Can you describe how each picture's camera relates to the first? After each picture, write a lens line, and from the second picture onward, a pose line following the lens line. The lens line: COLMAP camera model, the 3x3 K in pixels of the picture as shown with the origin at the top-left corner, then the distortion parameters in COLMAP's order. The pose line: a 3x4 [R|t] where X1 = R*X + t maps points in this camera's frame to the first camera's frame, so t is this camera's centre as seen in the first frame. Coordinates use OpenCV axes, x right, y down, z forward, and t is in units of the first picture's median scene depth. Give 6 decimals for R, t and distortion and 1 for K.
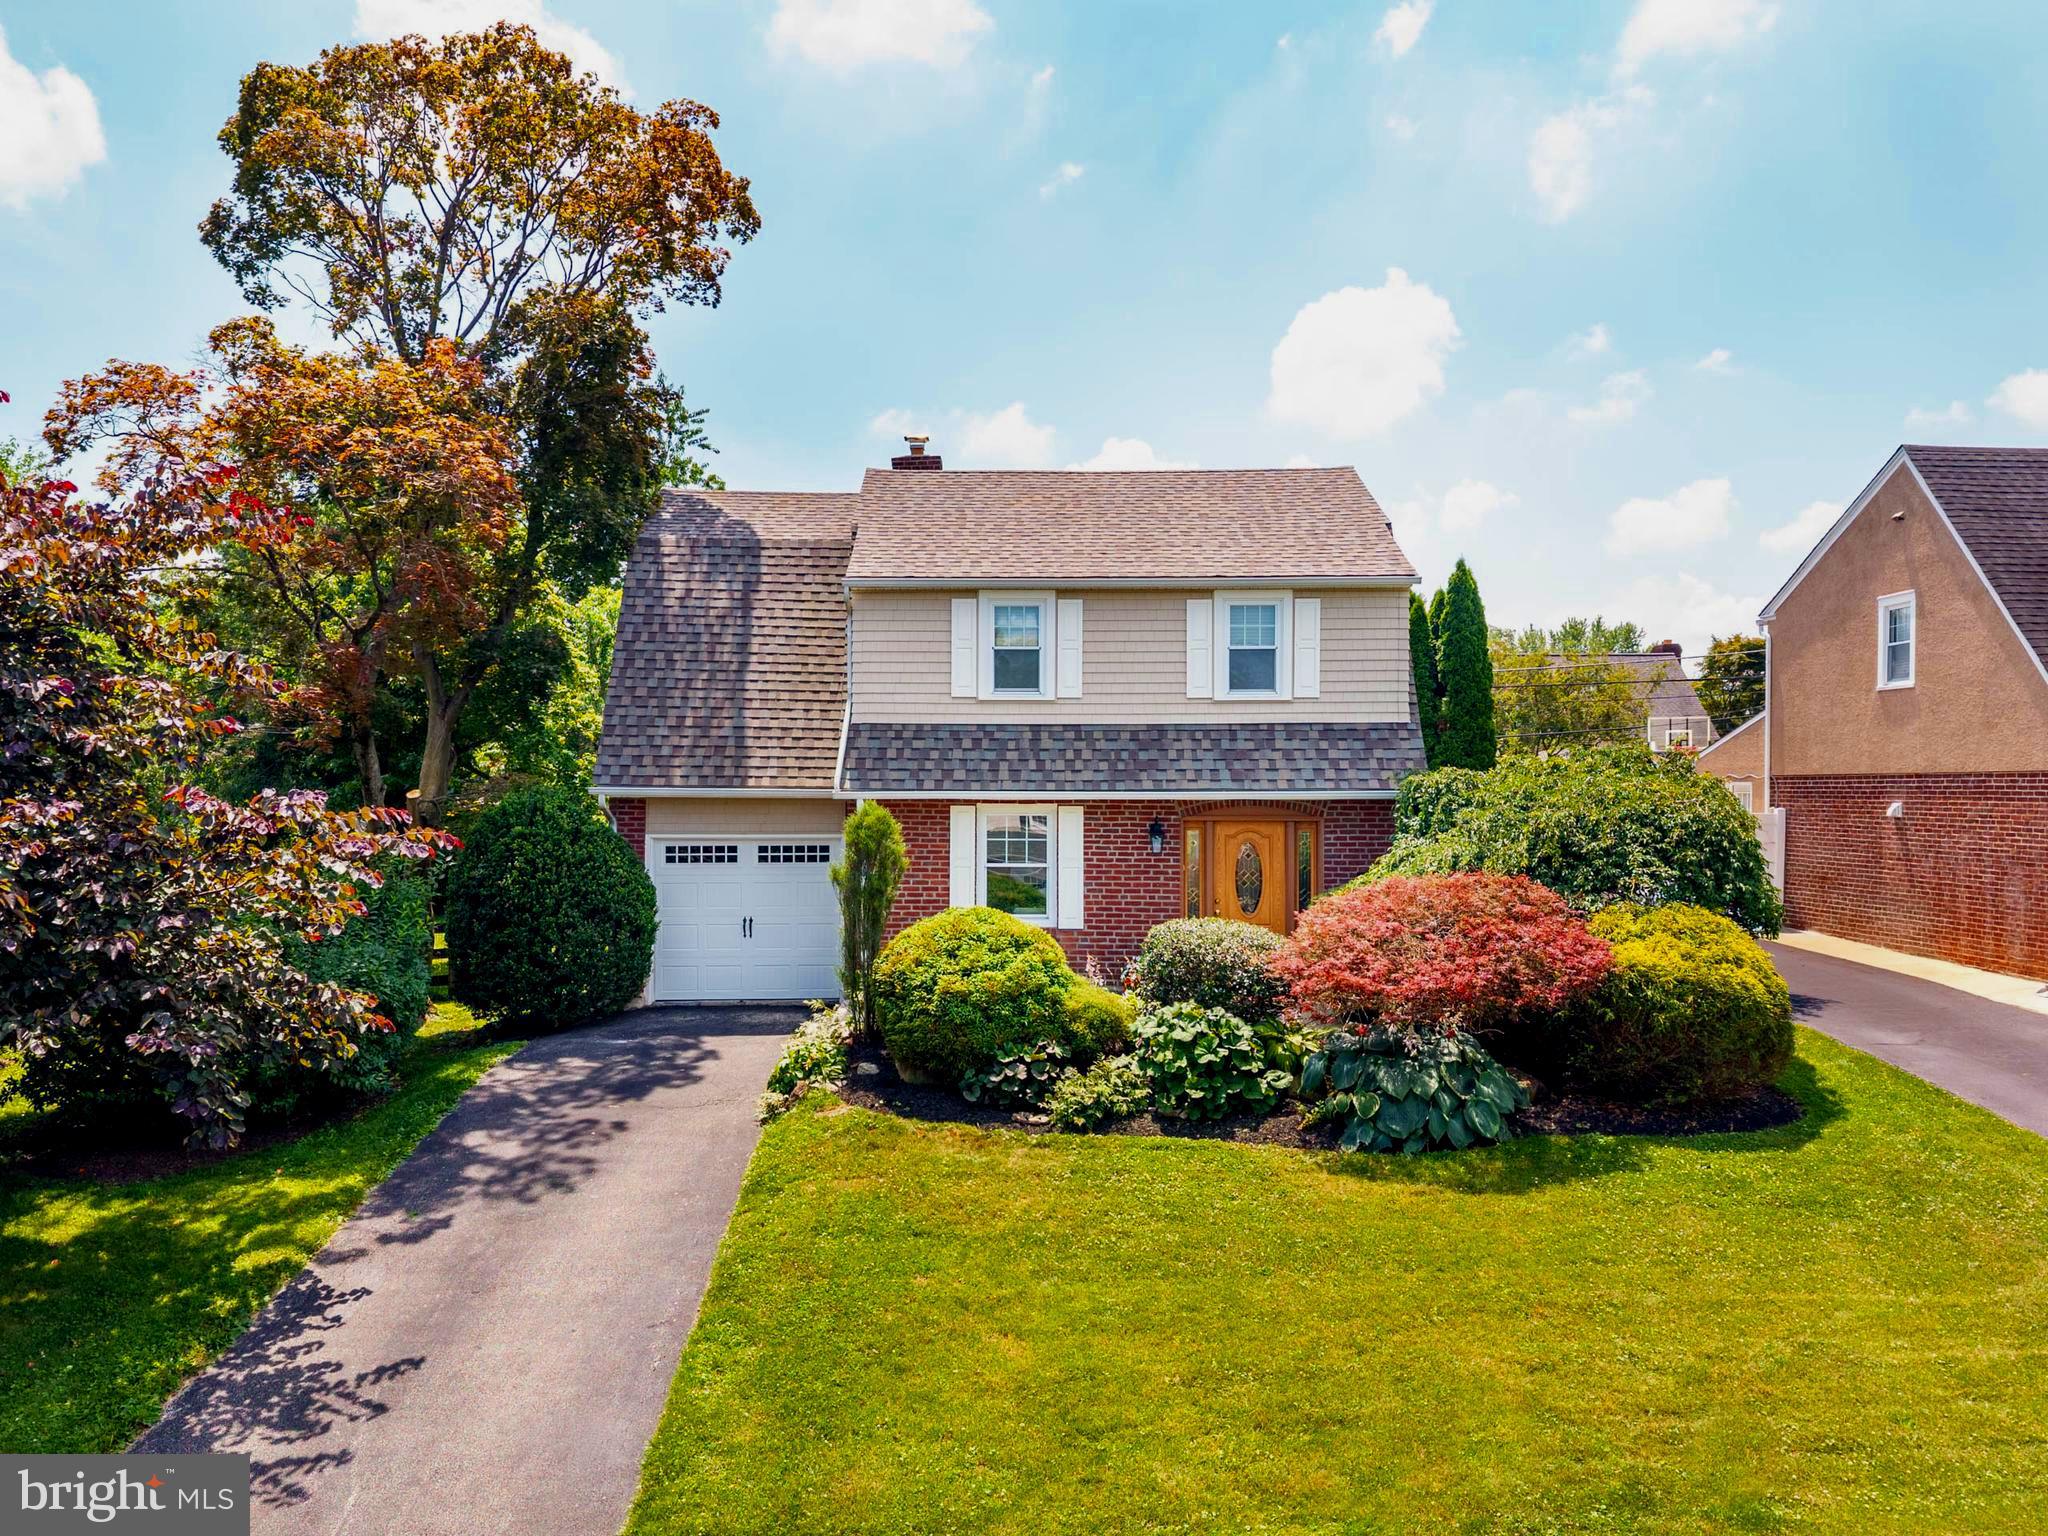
lens RADIAL K [[1418.5, 0, 1024.0], [0, 1418.5, 768.0], [0, 0, 1]] dist [0.006843, 0.001856]
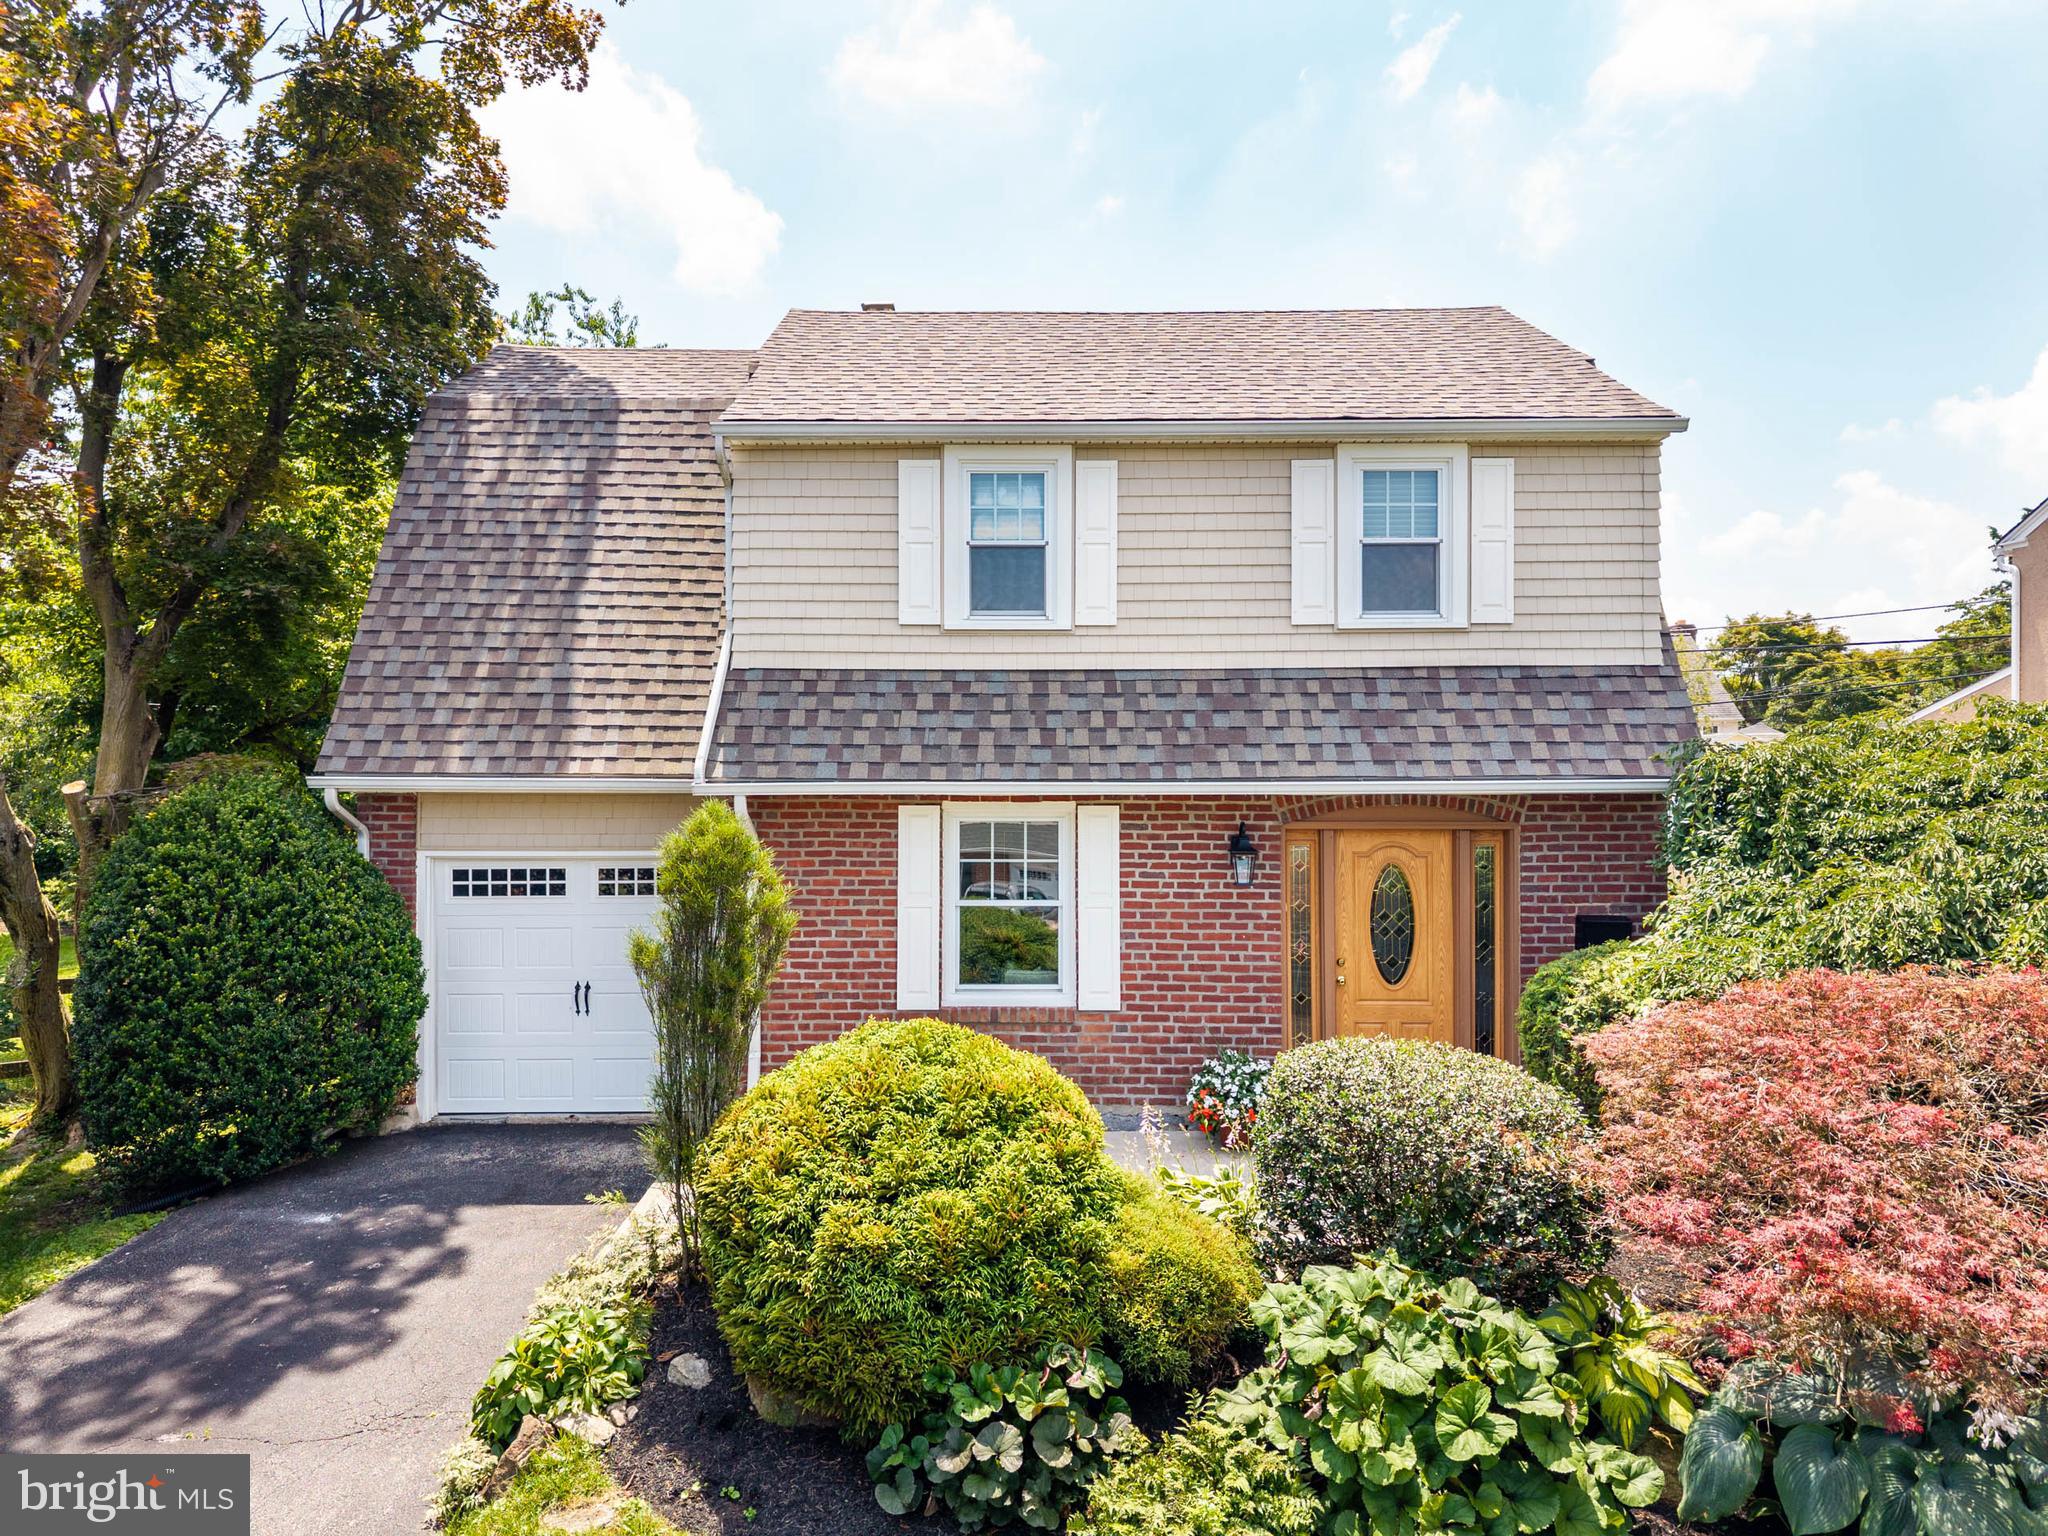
lens RADIAL K [[1418.5, 0, 1024.0], [0, 1418.5, 768.0], [0, 0, 1]] dist [0.006843, 0.001856]
pose [[0.999994, -0.003016, -0.001589, 0.002450], [0.003033, 0.999936, 0.010869, 0.004290], [0.001556, -0.010873, 0.999940, 0.401158]]
